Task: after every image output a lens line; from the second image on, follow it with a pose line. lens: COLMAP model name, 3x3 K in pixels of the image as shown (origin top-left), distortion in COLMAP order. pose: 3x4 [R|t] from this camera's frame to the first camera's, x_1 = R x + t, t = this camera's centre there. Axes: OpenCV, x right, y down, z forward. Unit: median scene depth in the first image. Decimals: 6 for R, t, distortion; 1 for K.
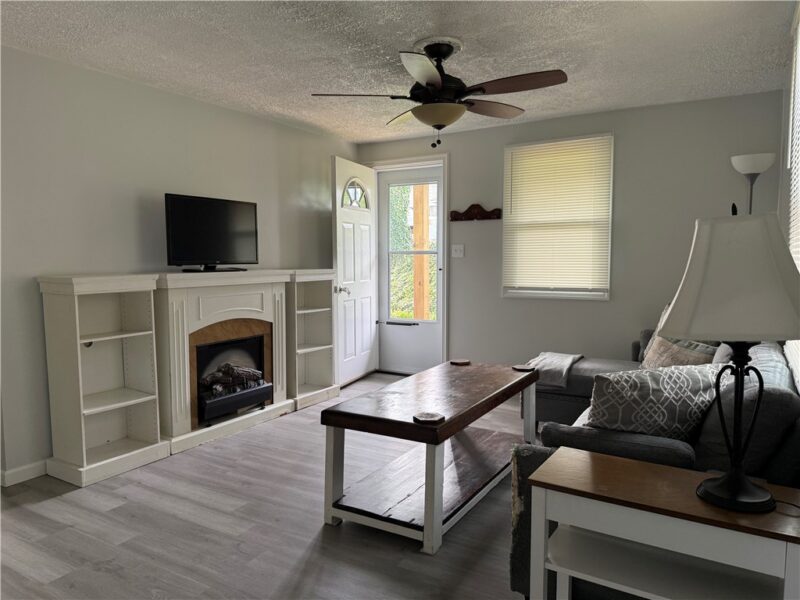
lens RADIAL K [[553.4, 0, 400.0], [0, 553.4, 300.0], [0, 0, 1]] dist [0.069760, -0.106165]
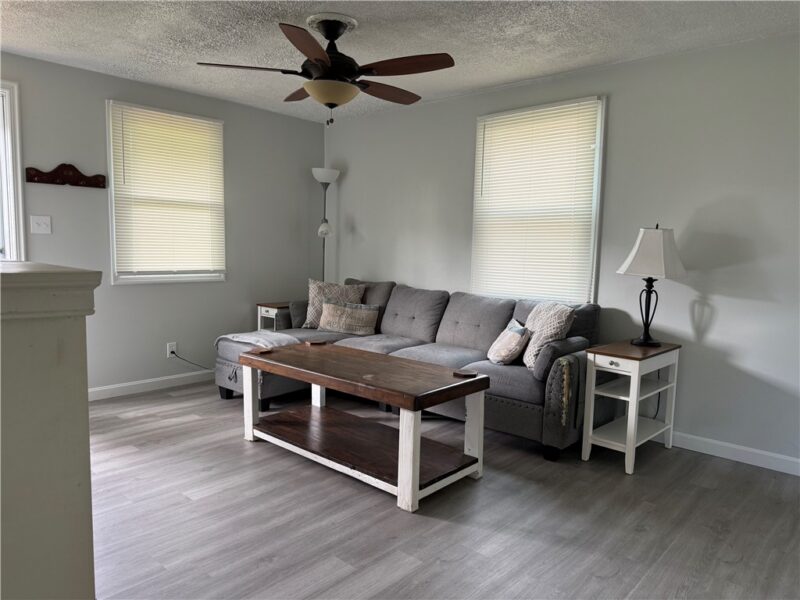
lens RADIAL K [[553.4, 0, 400.0], [0, 553.4, 300.0], [0, 0, 1]] dist [0.069760, -0.106165]
pose [[0.207050, -0.081175, 0.974957, -0.568450], [0.052832, 0.996025, 0.071710, -0.020366], [-0.976903, 0.036662, 0.210516, 0.435256]]
